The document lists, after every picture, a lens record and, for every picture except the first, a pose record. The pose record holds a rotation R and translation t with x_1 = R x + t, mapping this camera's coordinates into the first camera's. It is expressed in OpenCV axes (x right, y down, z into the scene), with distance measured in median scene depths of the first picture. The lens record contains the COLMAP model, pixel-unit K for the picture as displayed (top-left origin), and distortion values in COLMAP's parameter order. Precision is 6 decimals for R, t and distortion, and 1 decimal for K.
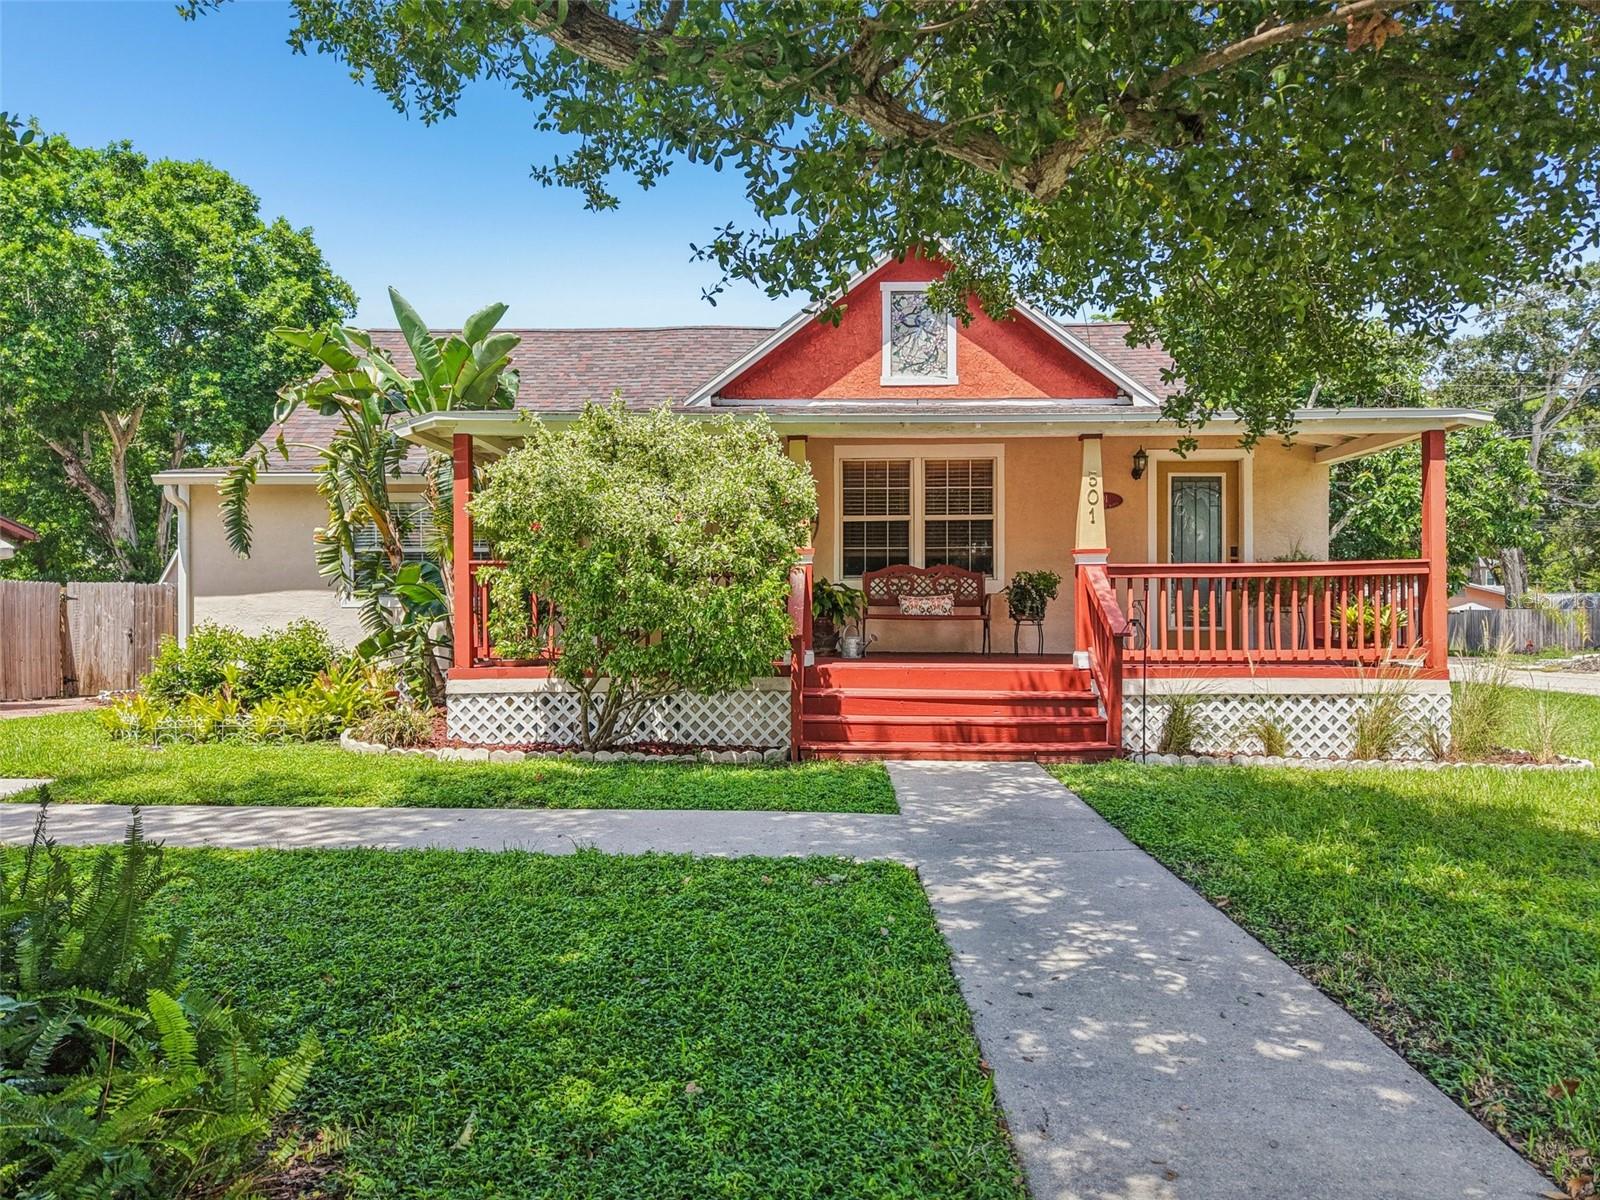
lens RADIAL K [[1085.5, 0, 800.0], [0, 1085.5, 600.0], [0, 0, 1]] dist [0.197277, -0.271285]
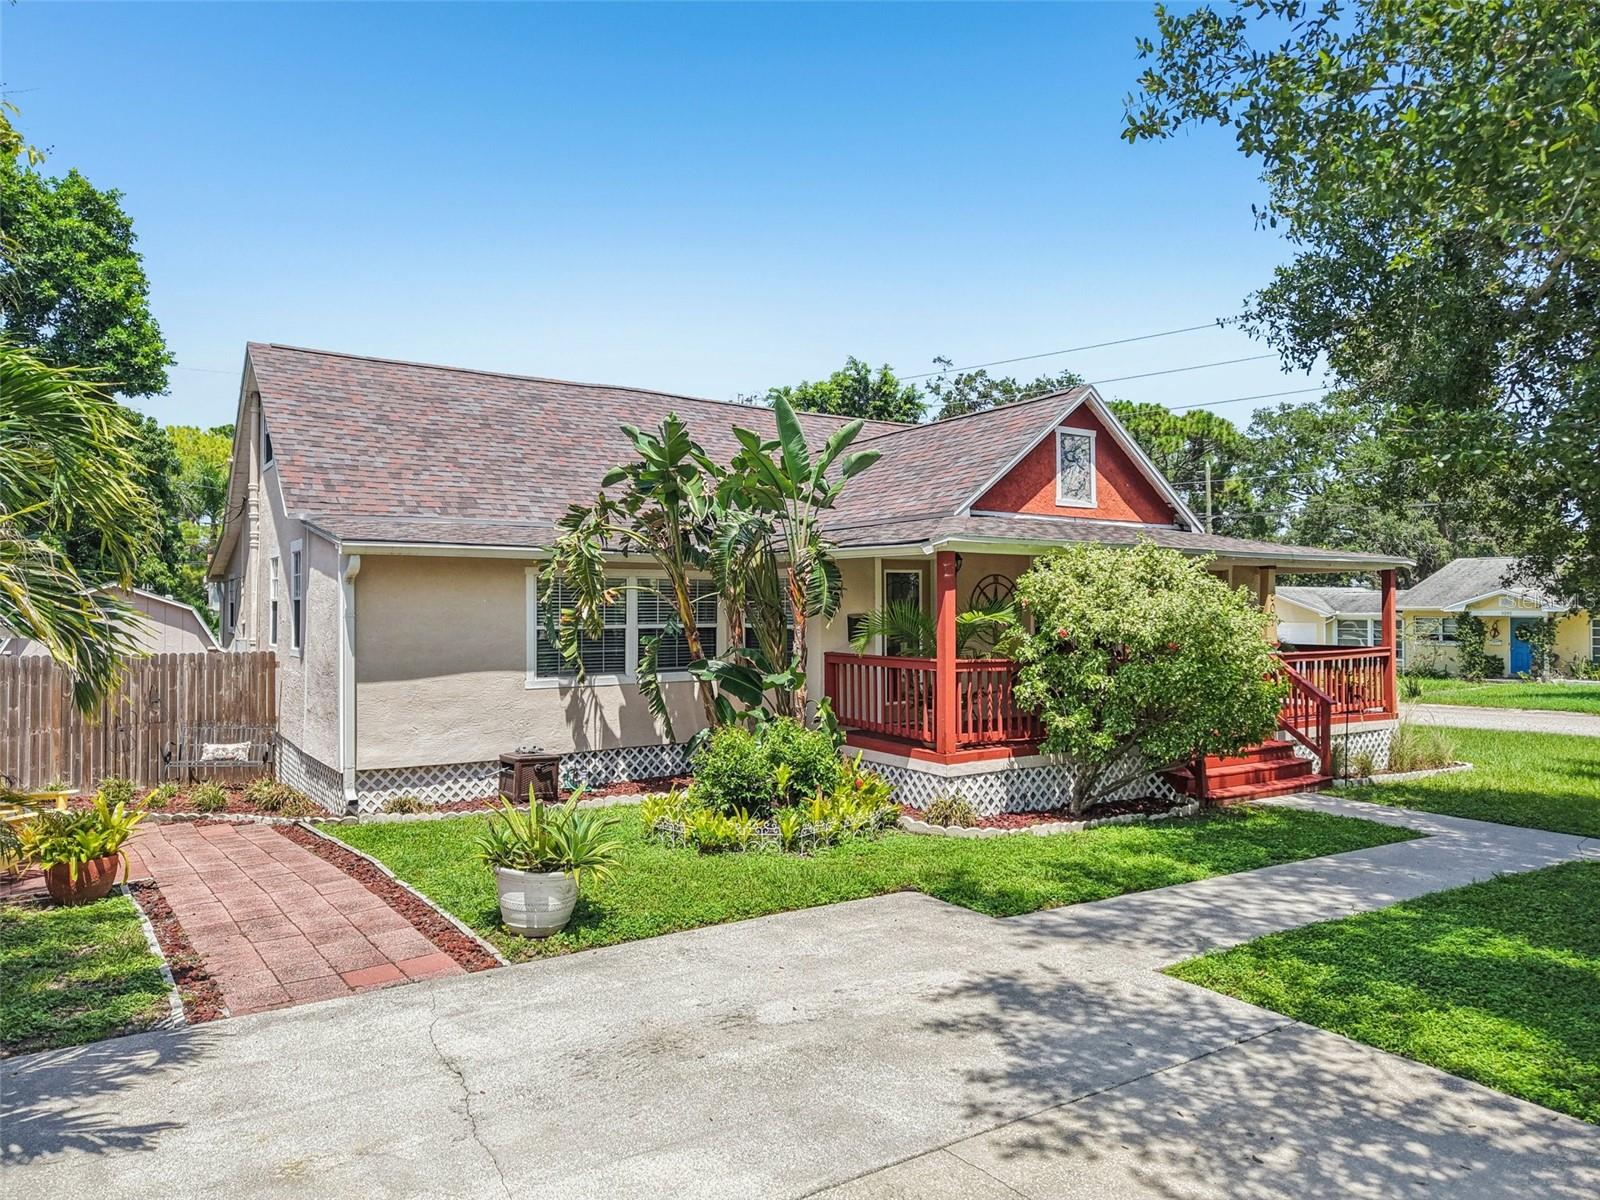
lens RADIAL K [[1085.5, 0, 800.0], [0, 1085.5, 600.0], [0, 0, 1]] dist [0.197277, -0.271285]
pose [[0.804713, 0.006023, 0.593634, -1.125559], [-0.006522, 0.999978, -0.001304, -0.098147], [-0.593628, -0.002822, 0.804734, 0.172824]]
